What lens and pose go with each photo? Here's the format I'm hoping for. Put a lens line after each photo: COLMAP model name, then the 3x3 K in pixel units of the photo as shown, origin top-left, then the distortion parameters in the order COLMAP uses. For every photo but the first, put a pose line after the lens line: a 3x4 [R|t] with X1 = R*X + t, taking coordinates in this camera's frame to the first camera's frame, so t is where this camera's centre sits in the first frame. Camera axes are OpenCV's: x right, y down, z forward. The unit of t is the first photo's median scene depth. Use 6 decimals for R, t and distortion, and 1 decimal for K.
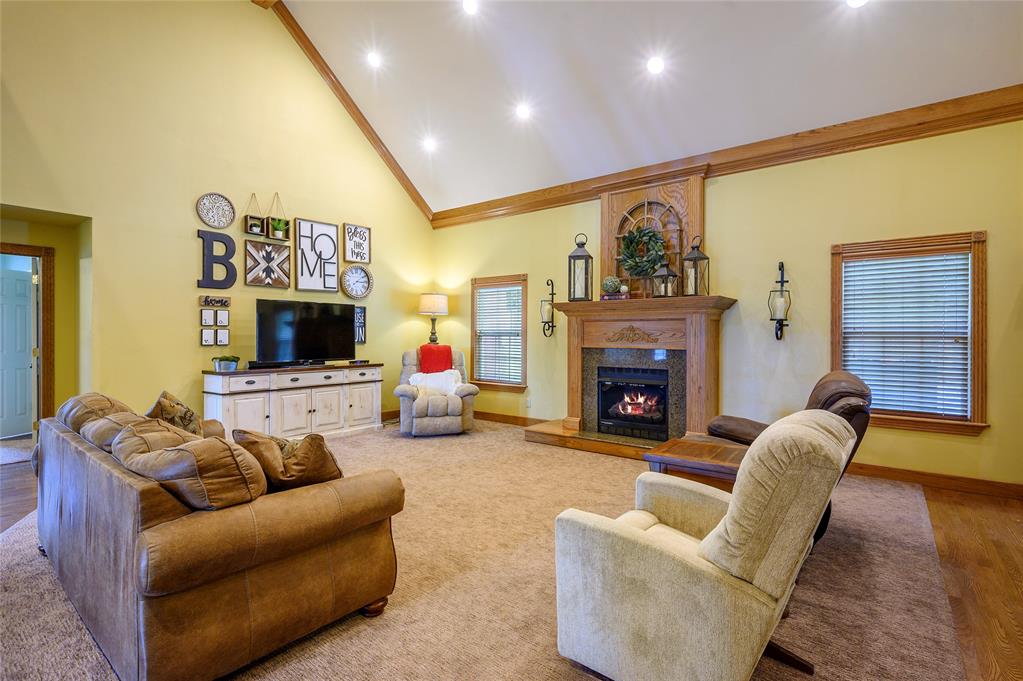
lens RADIAL K [[490.6, 0, 509.2], [0, 490.6, 335.0], [0, 0, 1]] dist [-0.001556, 0.000098]
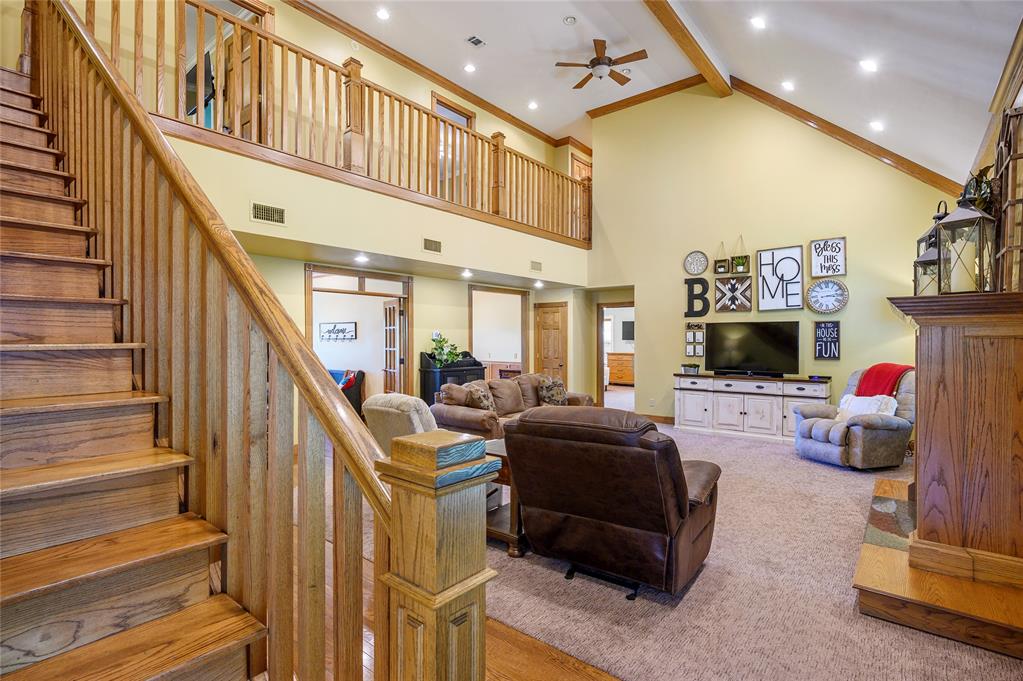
lens RADIAL K [[490.6, 0, 511.3], [0, 490.6, 343.5], [0, 0, 1]] dist [-0.001556, 0.000098]
pose [[-0.004424, 0.008278, -0.999956, 0.793306], [0.003677, 0.999959, 0.008262, -0.027814], [0.999983, -0.003641, -0.004454, 0.429771]]
